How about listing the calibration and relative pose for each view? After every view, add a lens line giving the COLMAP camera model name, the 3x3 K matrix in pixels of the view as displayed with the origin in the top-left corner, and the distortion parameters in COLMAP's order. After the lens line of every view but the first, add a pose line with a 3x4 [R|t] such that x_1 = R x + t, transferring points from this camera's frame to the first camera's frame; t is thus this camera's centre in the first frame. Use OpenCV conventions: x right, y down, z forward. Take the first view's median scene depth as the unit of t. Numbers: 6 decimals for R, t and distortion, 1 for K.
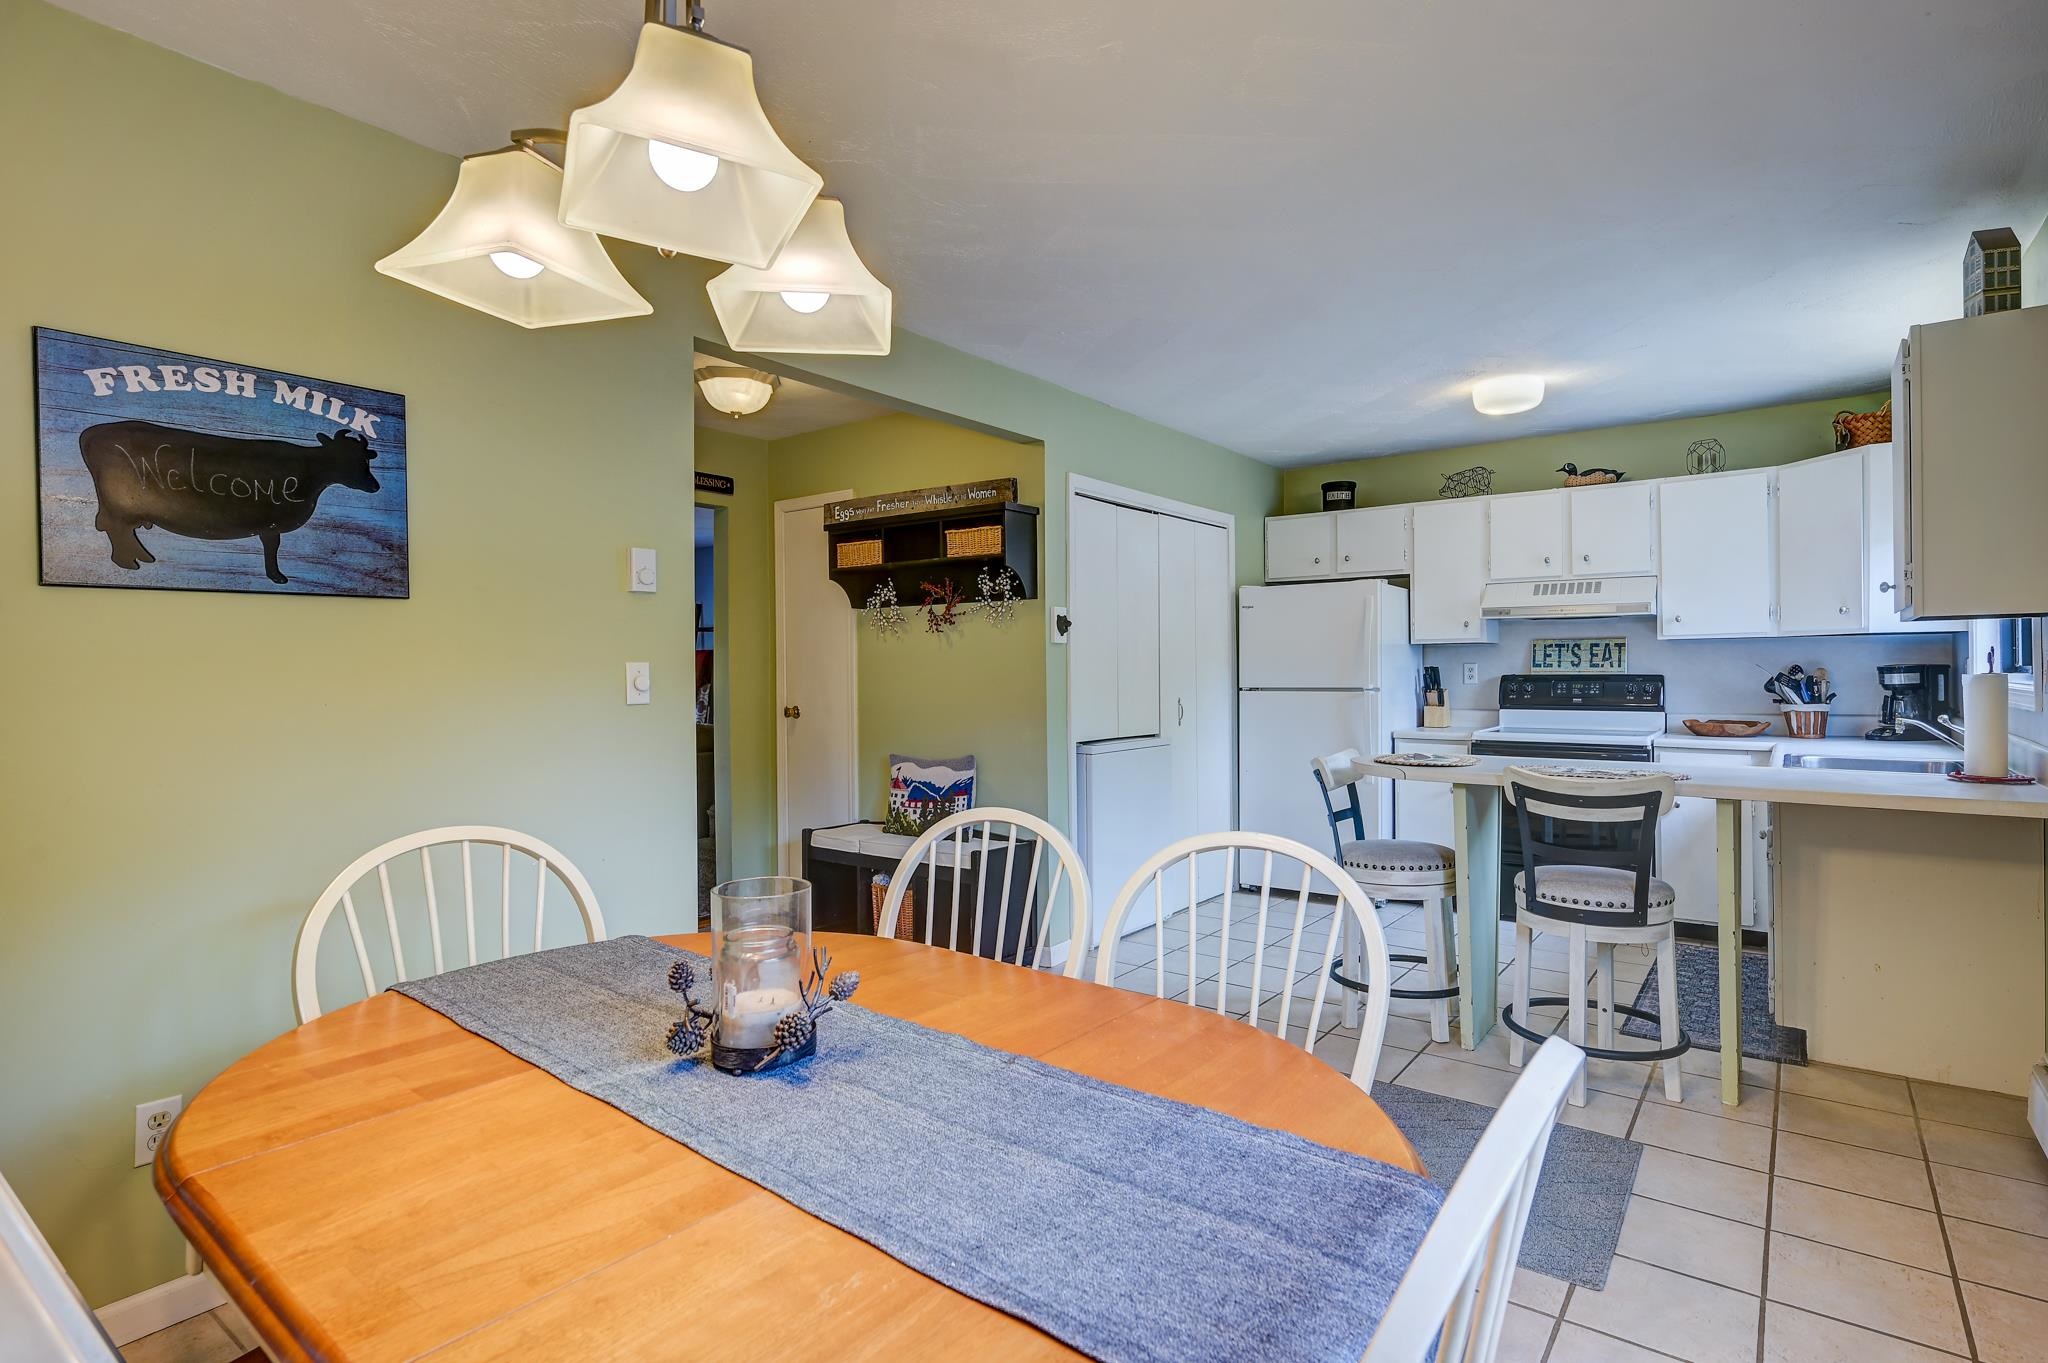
lens RADIAL K [[1025.0, 0, 1027.7], [0, 1025.0, 673.1], [0, 0, 1]] dist [0.000119, -0.000049]
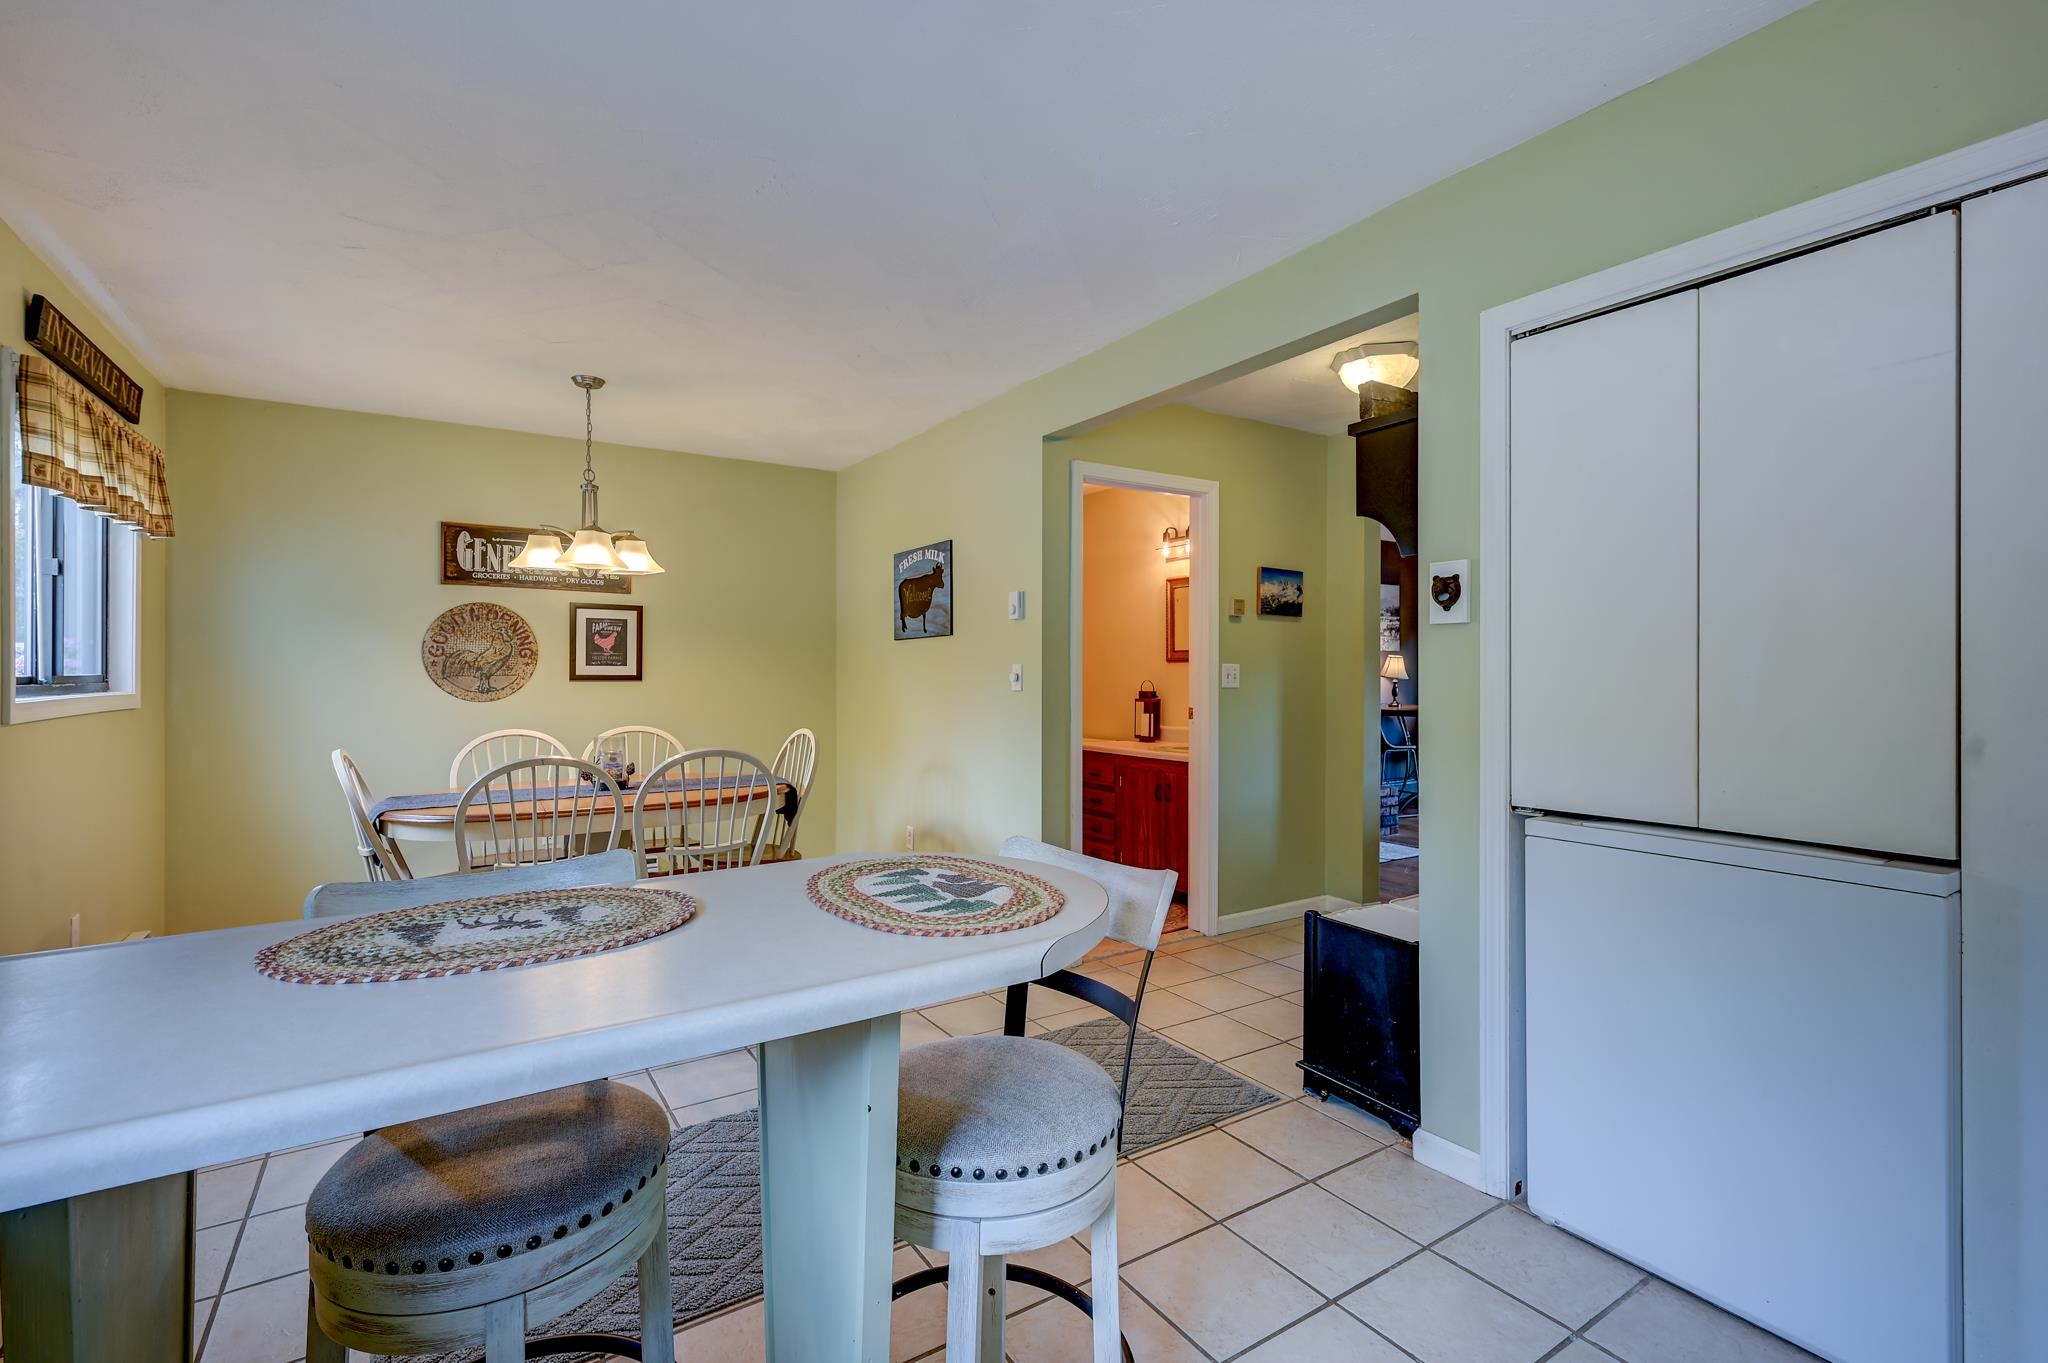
lens RADIAL K [[916.5, 0, 1031.5], [0, 916.5, 673.5], [0, 0, 1]] dist [-0.000253, 0.000403]
pose [[-0.334391, 0.008110, -0.942399, 0.541677], [-0.000025, 0.999963, 0.008615, -0.004506], [0.942434, 0.002904, -0.334379, 0.858989]]
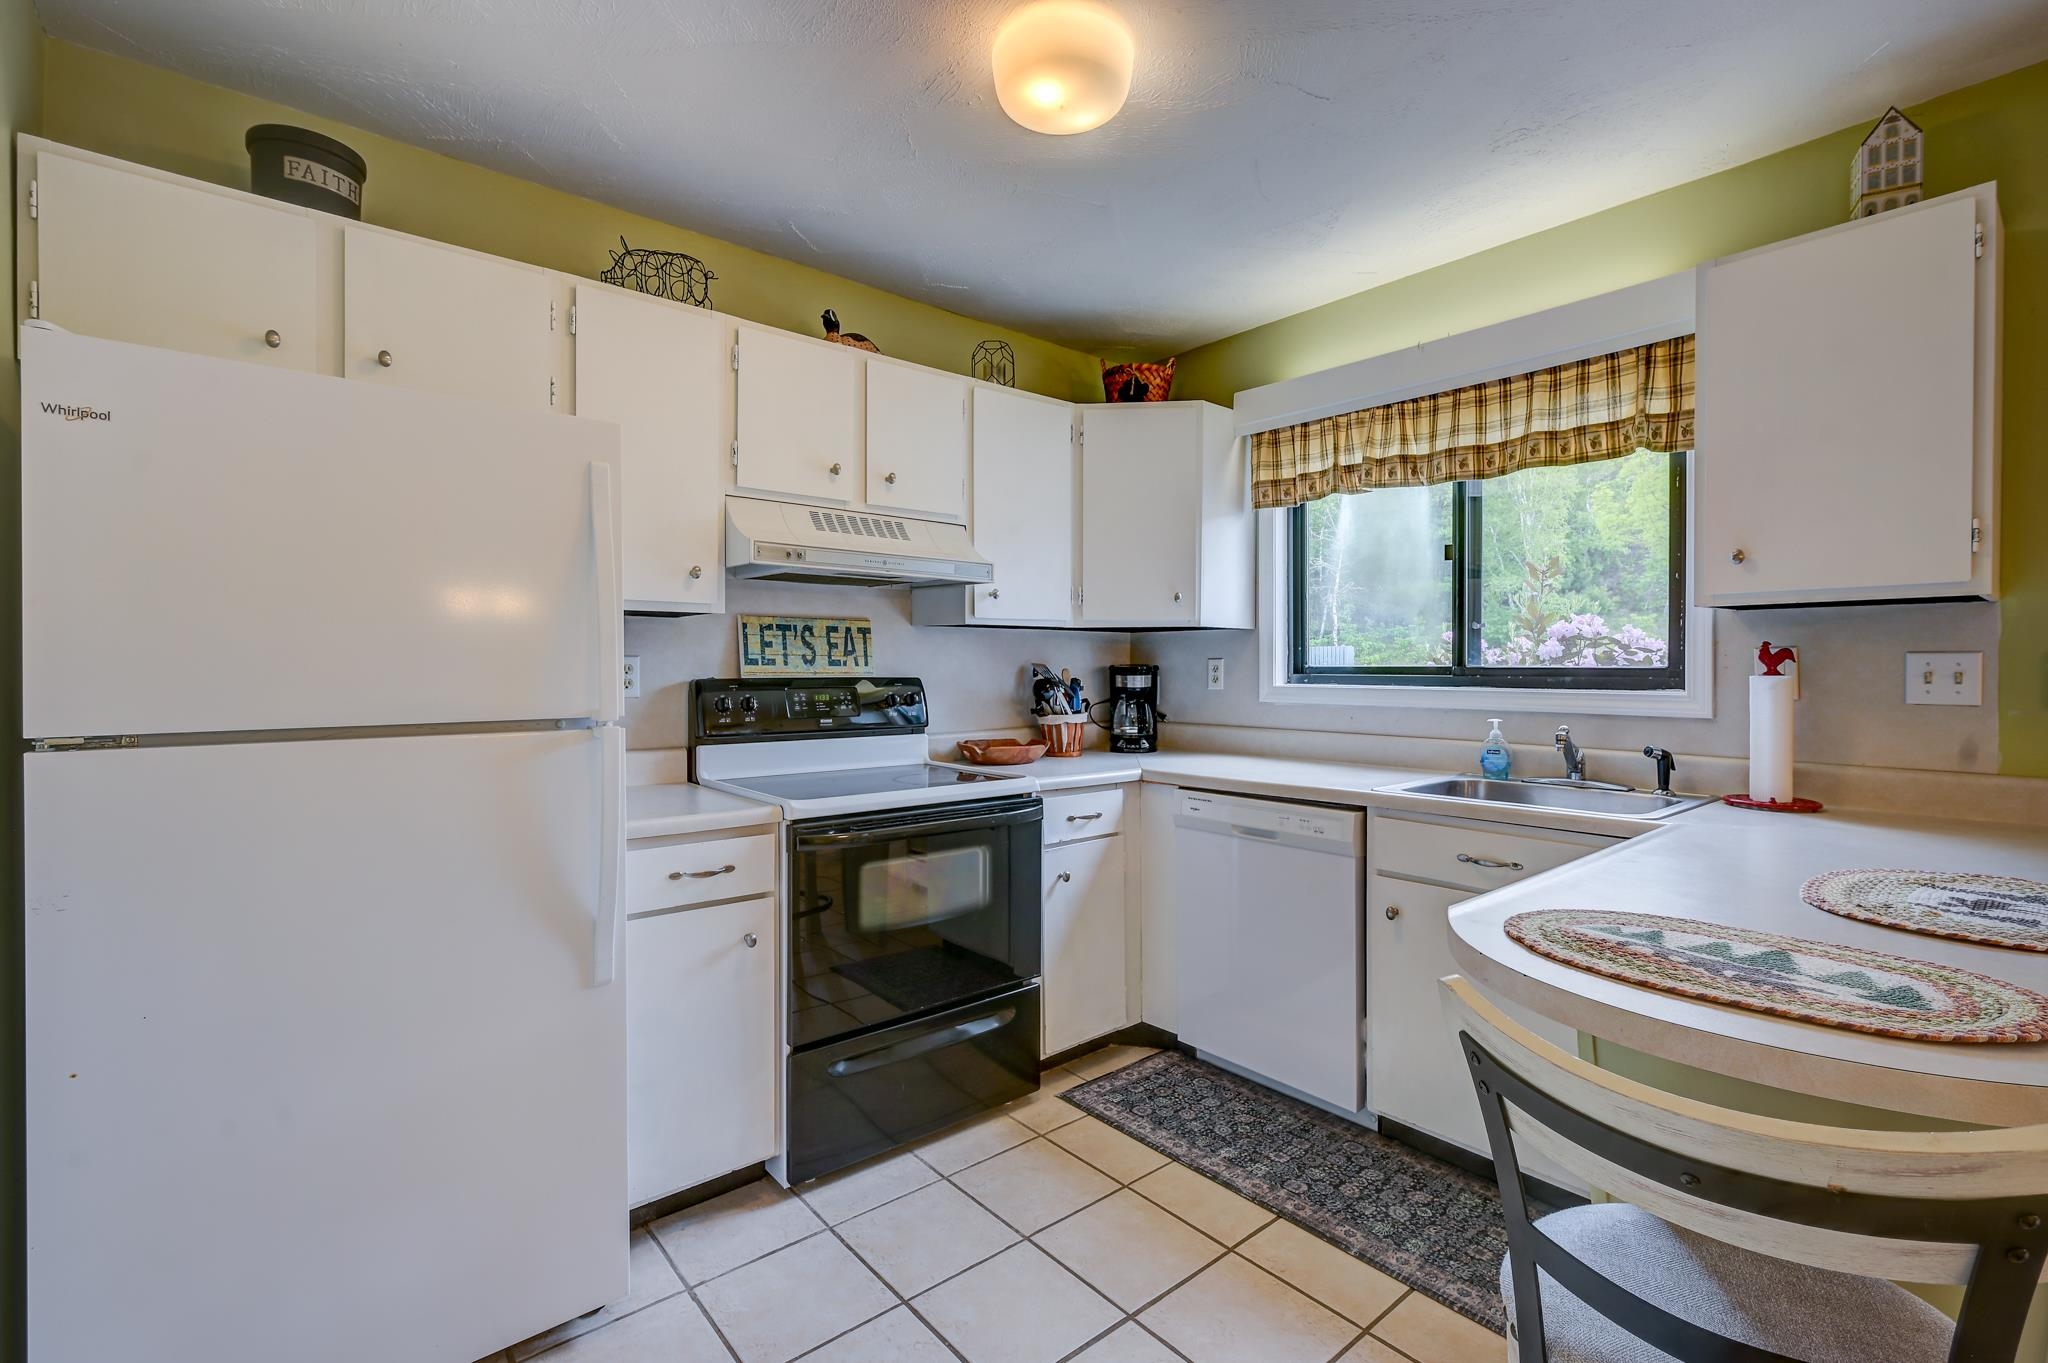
lens RADIAL K [[908.4, 0, 1028.3], [0, 908.4, 673.6], [0, 0, 1]] dist [0.000250, 0.000806]
pose [[0.219447, -0.000325, 0.975624, 0.059414], [0.001158, 0.999999, 0.000073, -0.000975], [-0.975624, 0.001114, 0.219447, 0.843171]]
